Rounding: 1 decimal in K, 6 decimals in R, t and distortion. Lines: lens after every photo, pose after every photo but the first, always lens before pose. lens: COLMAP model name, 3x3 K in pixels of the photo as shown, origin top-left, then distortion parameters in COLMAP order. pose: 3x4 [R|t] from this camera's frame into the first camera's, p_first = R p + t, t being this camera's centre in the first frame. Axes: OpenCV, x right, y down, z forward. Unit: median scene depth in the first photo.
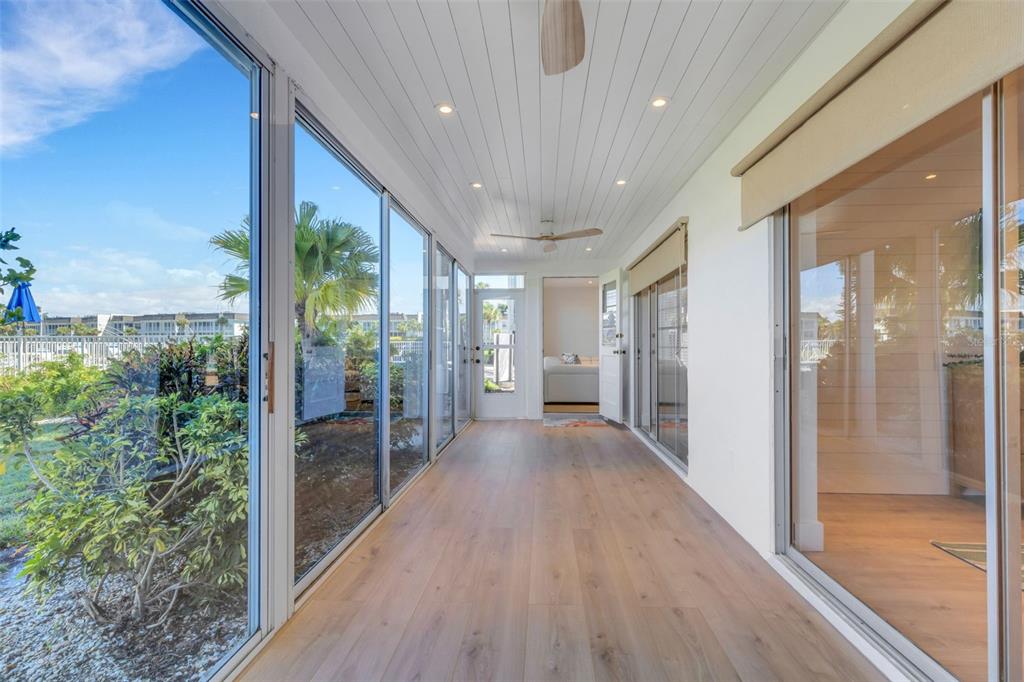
lens RADIAL K [[481.2, 0, 510.7], [0, 481.2, 342.4], [0, 0, 1]] dist [0.007007, -0.000099]
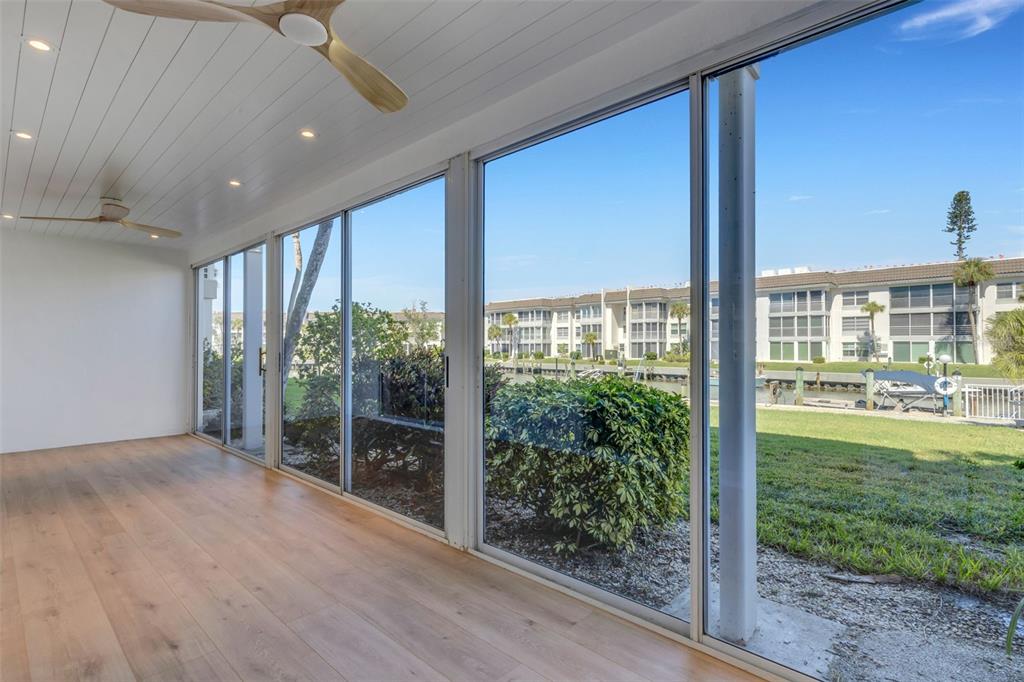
lens RADIAL K [[477.2, 0, 520.1], [0, 477.2, 341.4], [0, 0, 1]] dist [0.009747, 0.000110]
pose [[-0.614519, -0.007908, -0.788862, 0.419441], [0.003937, 0.999907, -0.013091, -0.000187], [0.788892, -0.011151, -0.614430, 2.275718]]
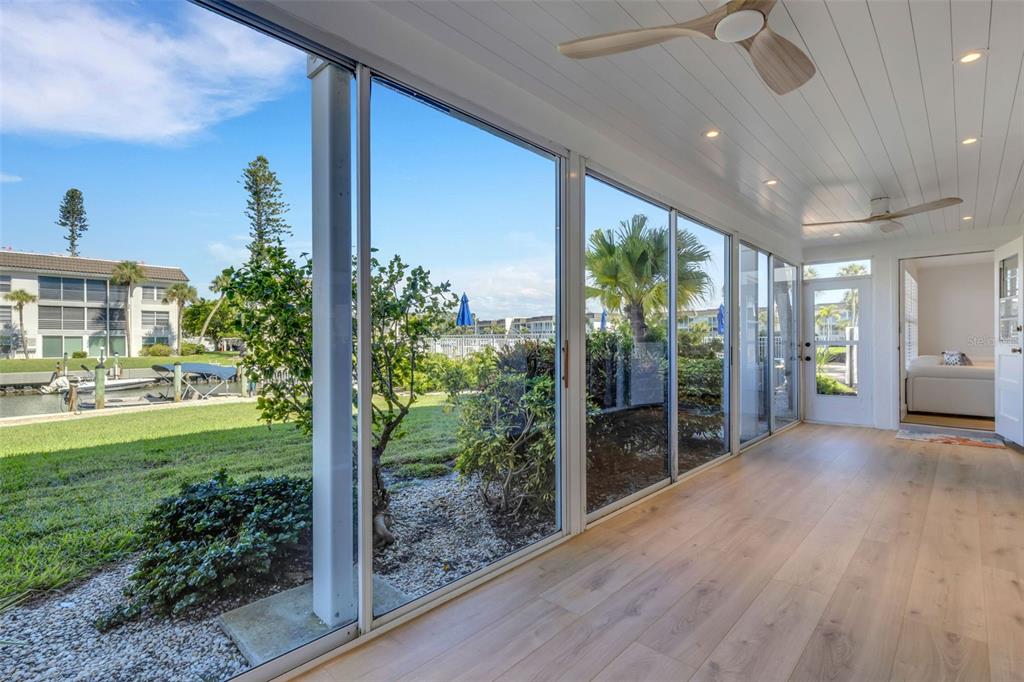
lens RADIAL K [[470.6, 0, 507.3], [0, 470.6, 340.8], [0, 0, 1]] dist [0.001419, 0.000035]
pose [[0.762950, -0.000447, -0.646458, 0.190565], [0.004495, 0.999979, 0.004614, -0.003781], [0.646442, -0.006427, 0.762936, -0.143449]]
